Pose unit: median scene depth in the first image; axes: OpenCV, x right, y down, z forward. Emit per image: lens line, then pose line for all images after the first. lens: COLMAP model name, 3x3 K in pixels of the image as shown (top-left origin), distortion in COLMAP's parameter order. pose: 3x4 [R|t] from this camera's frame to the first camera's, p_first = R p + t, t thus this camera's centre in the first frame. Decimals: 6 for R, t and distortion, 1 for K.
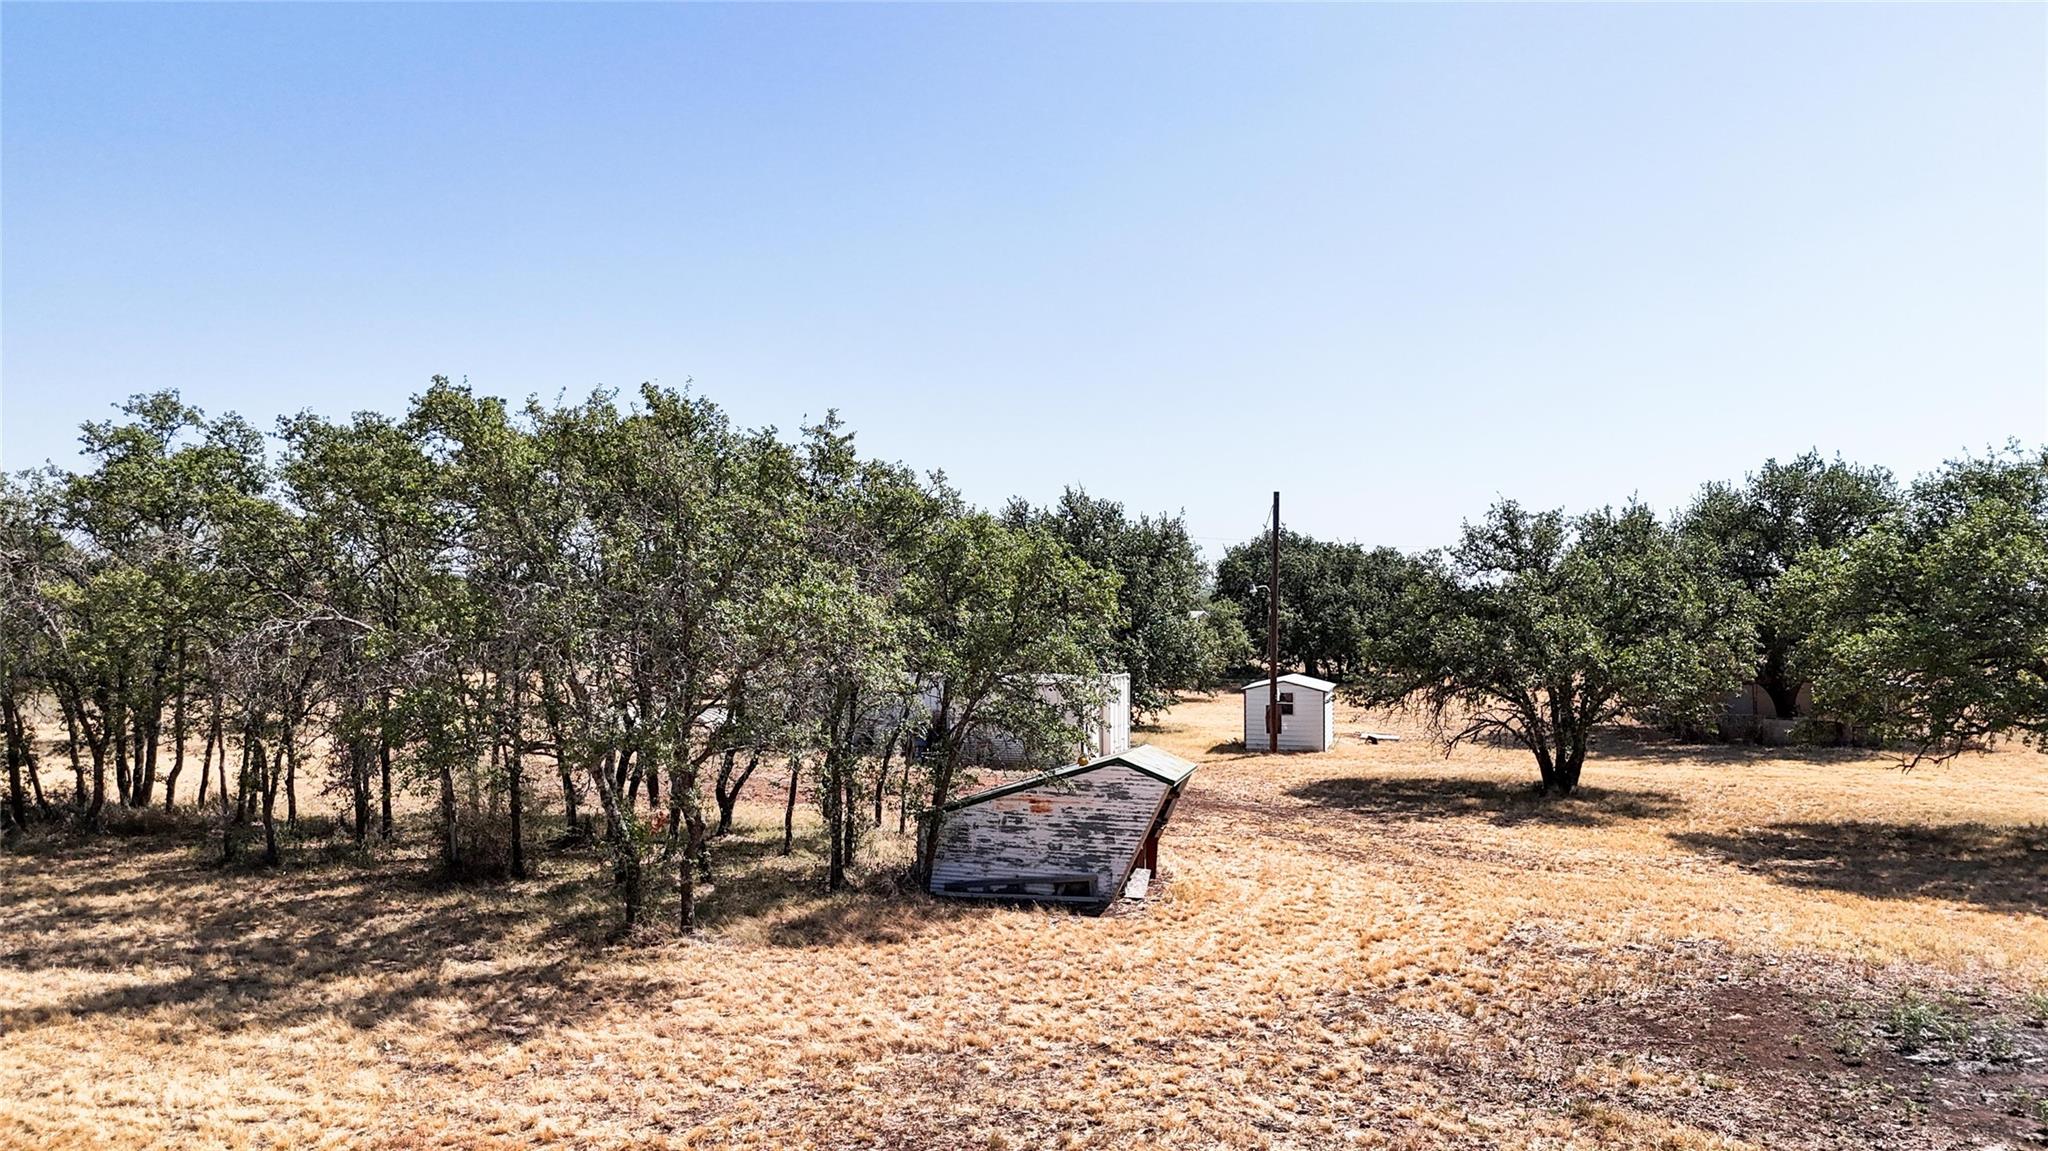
lens RADIAL K [[1540.6, 0, 1019.2], [0, 1540.6, 577.0], [0, 0, 1]] dist [0.045607, -0.026517]
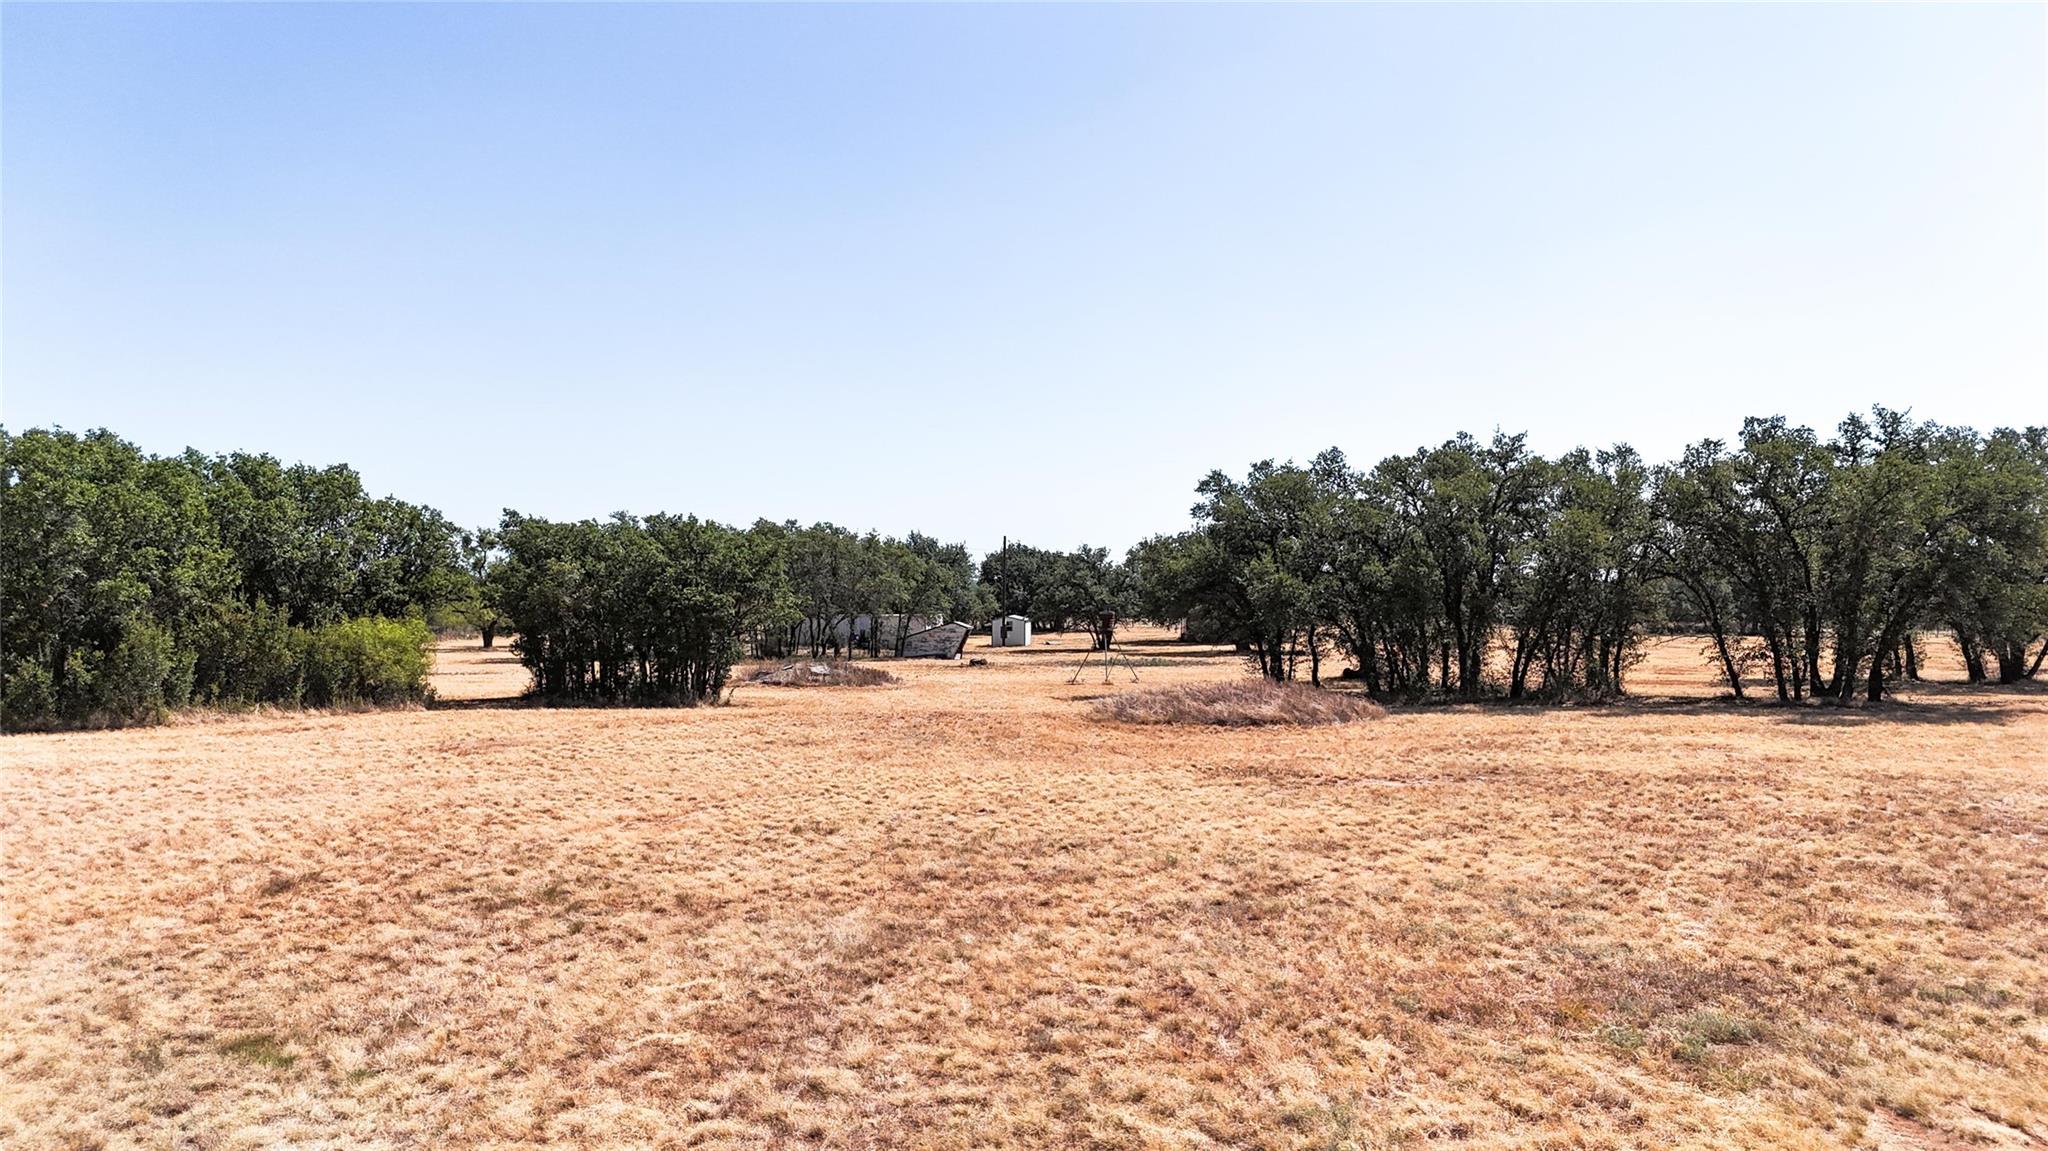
lens RADIAL K [[1540.6, 0, 1024.6], [0, 1540.6, 575.7], [0, 0, 1]] dist [0.045607, -0.026517]
pose [[0.988061, 0.000458, 0.154065, -0.137964], [-0.001226, 0.999987, 0.004893, -0.004598], [-0.154061, -0.005023, 0.988049, -1.103924]]
